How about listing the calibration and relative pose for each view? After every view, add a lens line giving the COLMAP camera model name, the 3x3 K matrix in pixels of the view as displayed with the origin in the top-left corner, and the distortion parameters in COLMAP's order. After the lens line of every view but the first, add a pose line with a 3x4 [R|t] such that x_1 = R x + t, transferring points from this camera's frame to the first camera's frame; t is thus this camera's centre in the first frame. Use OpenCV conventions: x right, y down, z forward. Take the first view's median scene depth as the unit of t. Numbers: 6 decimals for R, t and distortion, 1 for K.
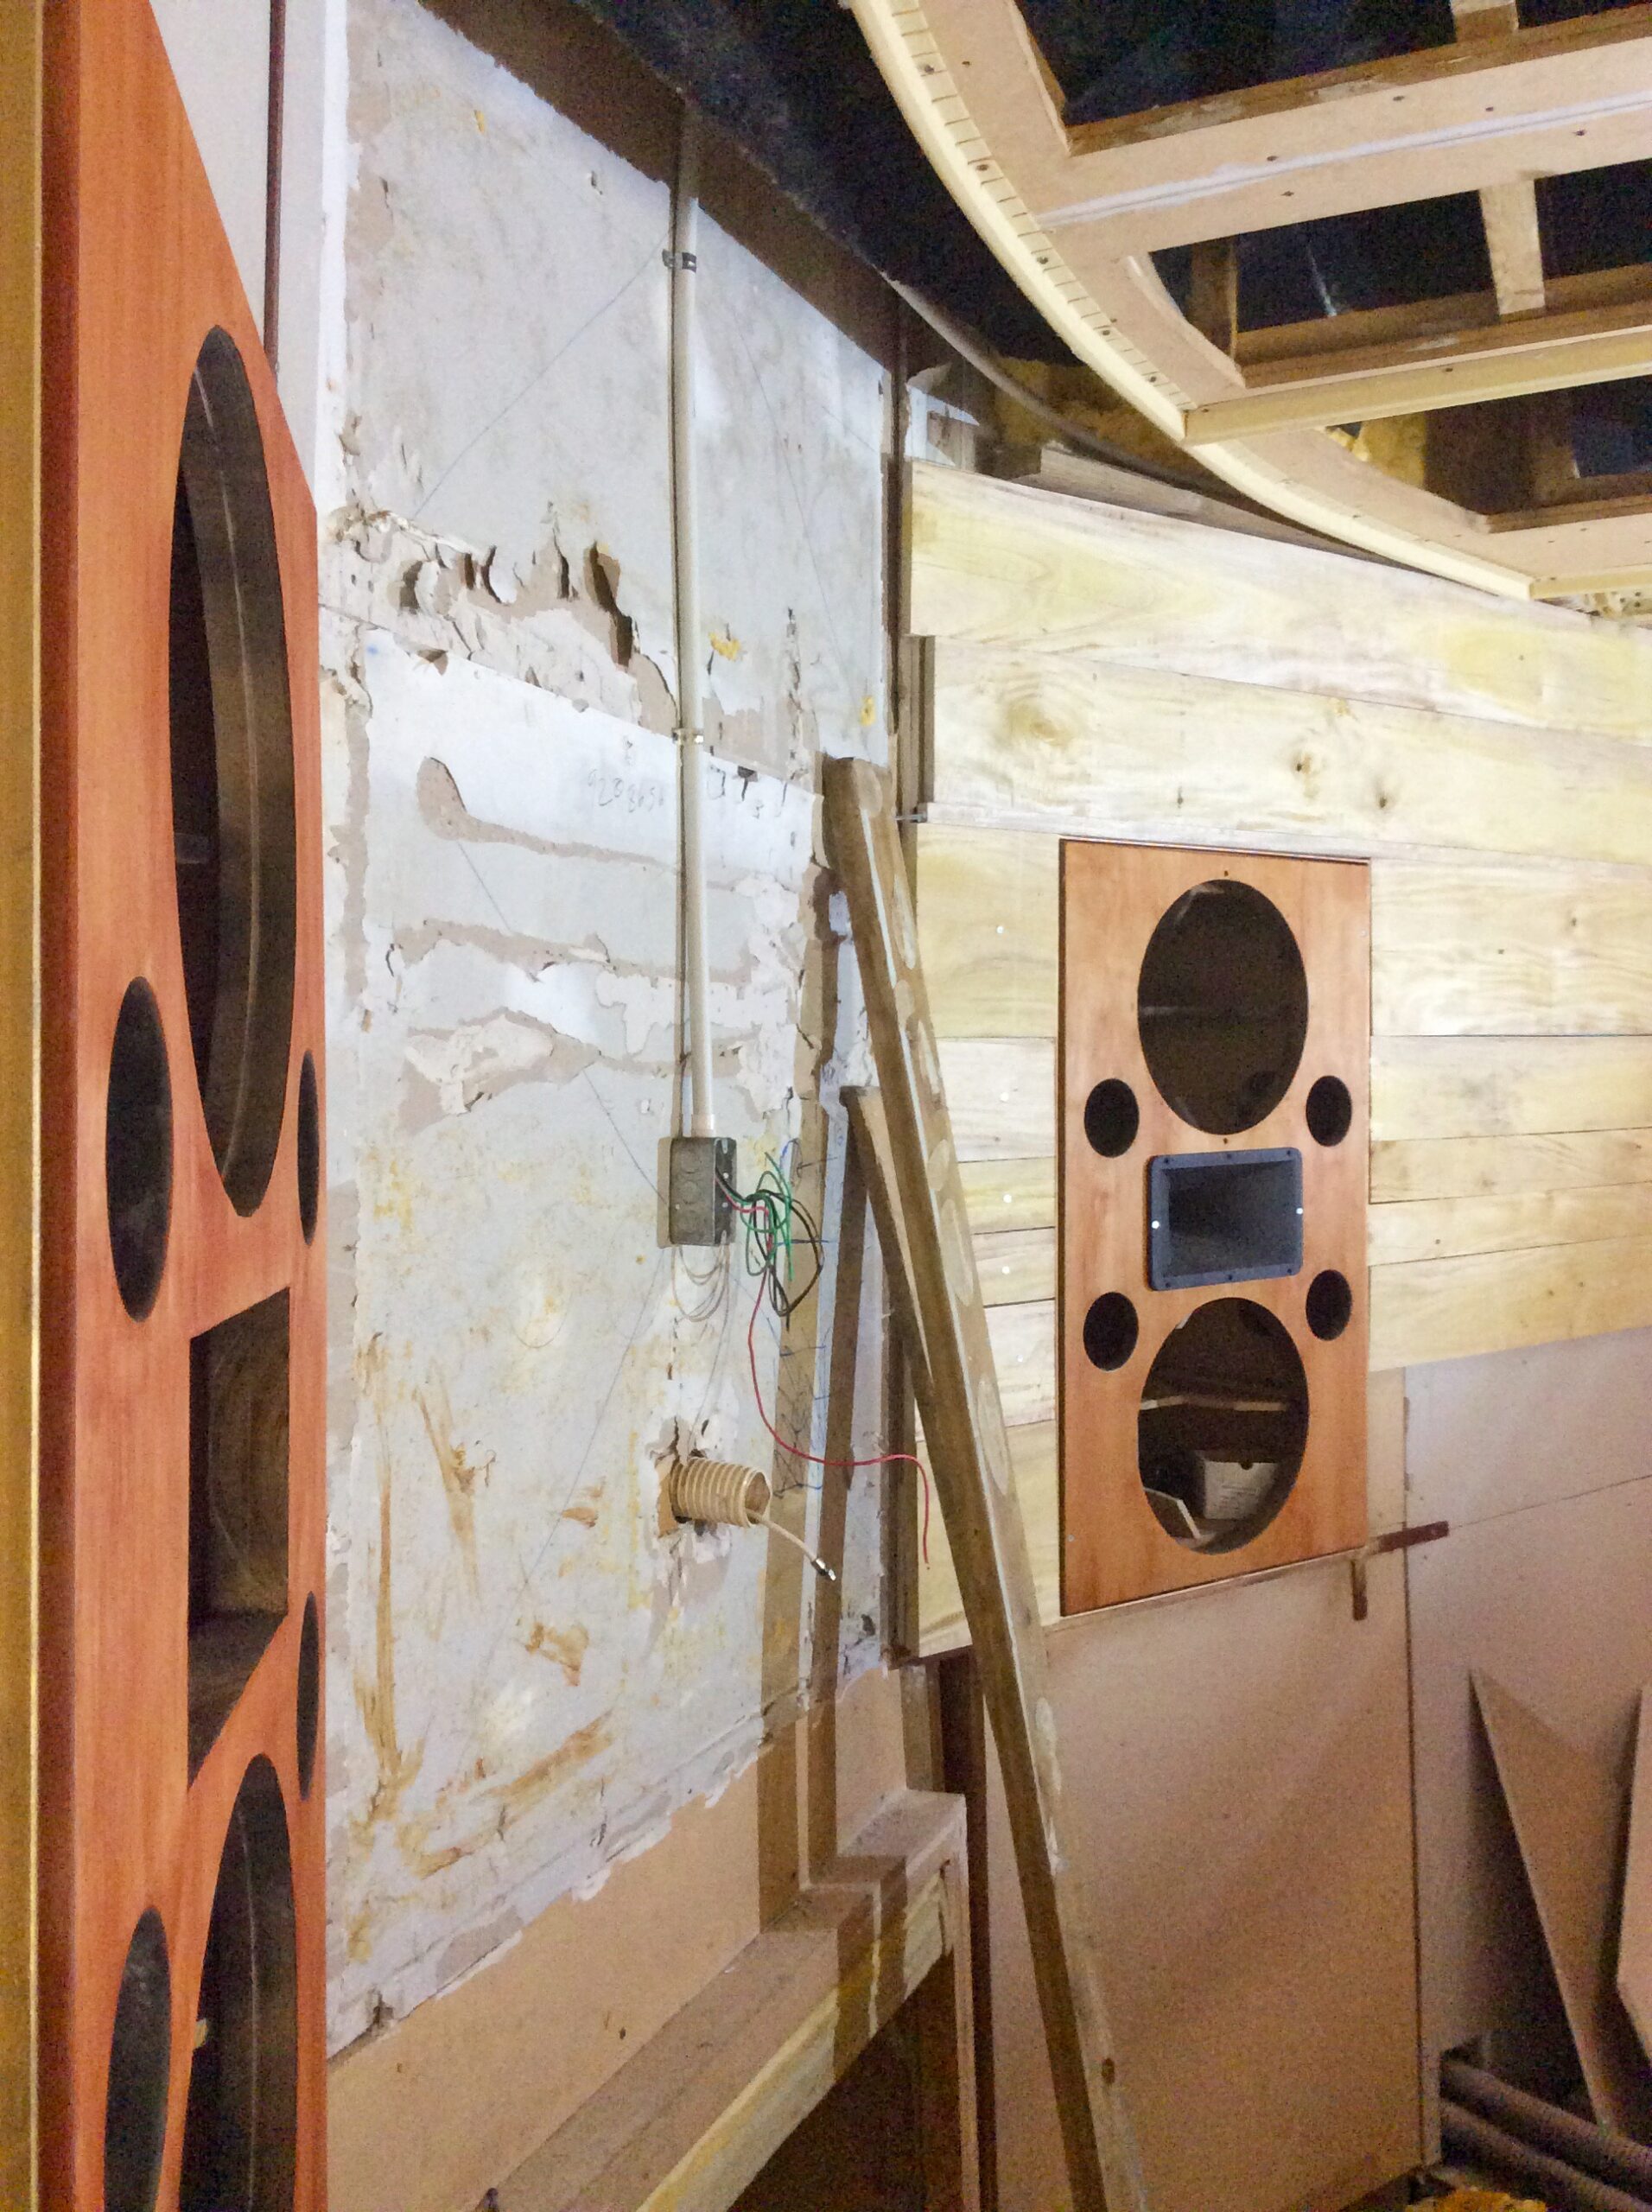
lens RADIAL K [[2000.1, 0, 832.0], [0, 2000.1, 1096.8], [0, 0, 1]] dist [0.057467, -0.027170]
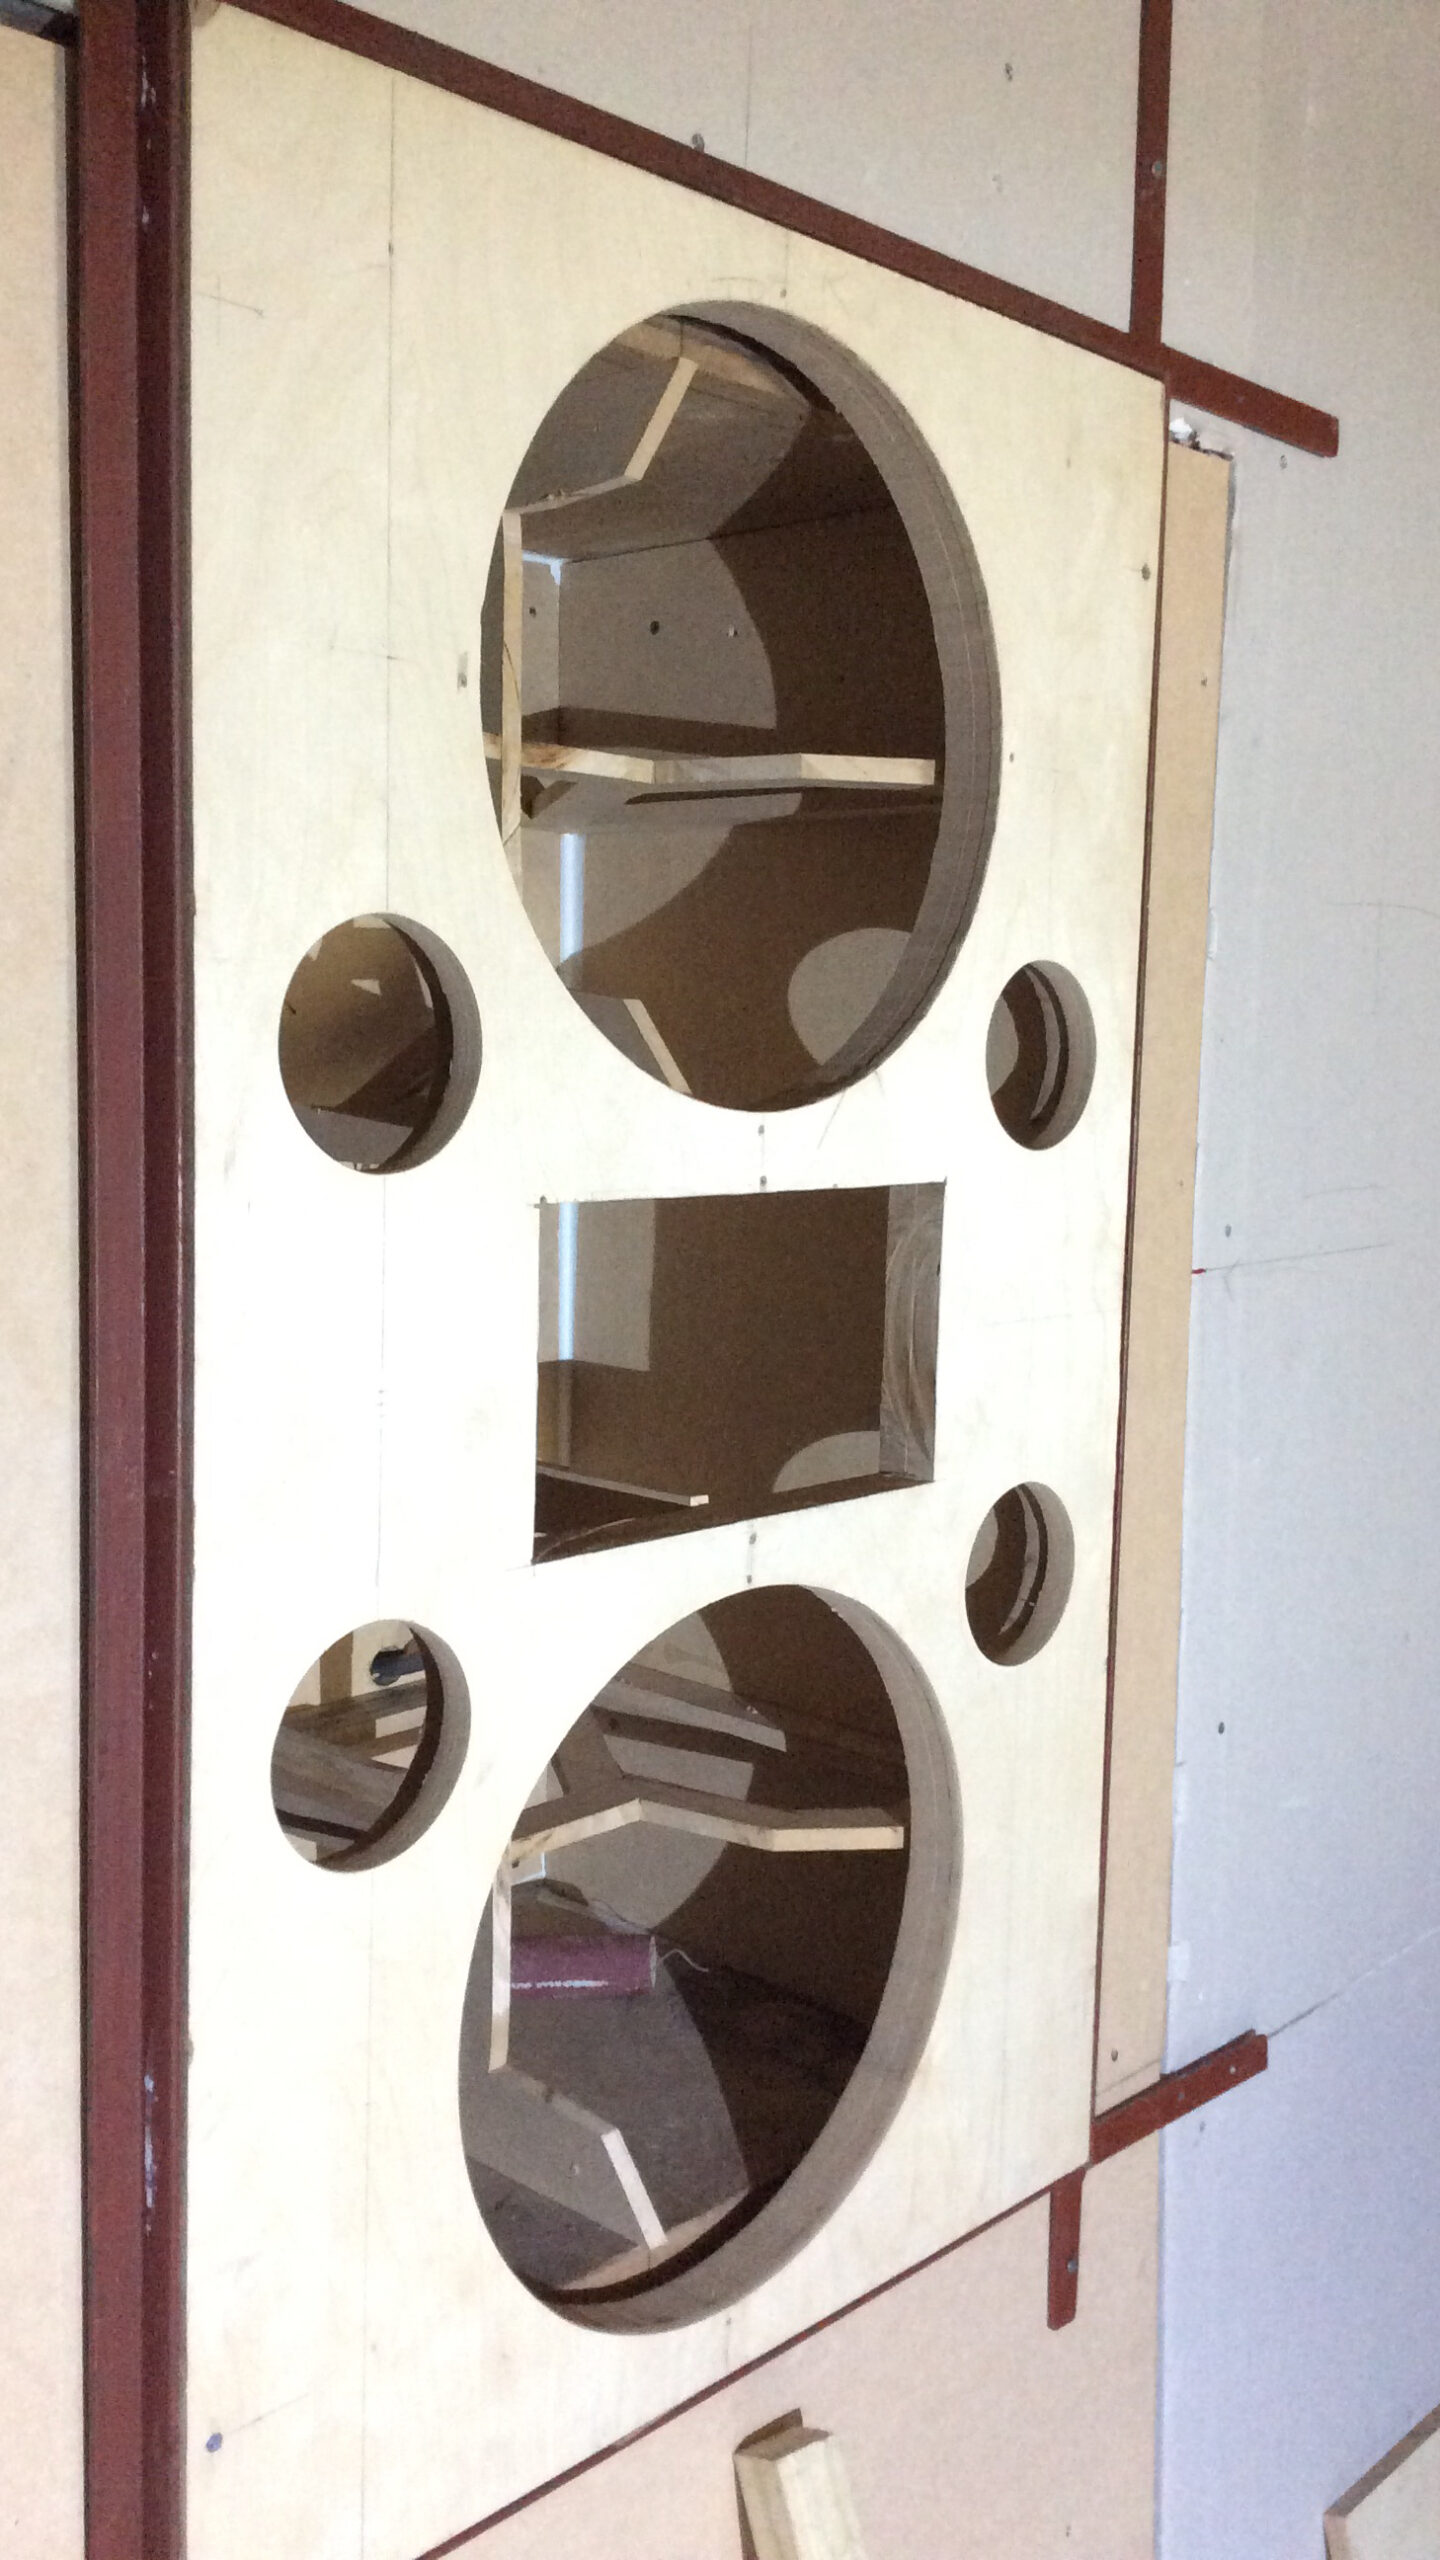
lens RADIAL K [[2424.8, 0, 741.7], [0, 2424.8, 1291.3], [0, 0, 1]] dist [0.054017, 0.000000]
pose [[0.983751, 0.007291, 0.179388, 0.167032], [-0.023469, 0.995824, 0.088228, 0.017497], [-0.177996, -0.091004, 0.979814, 0.833298]]
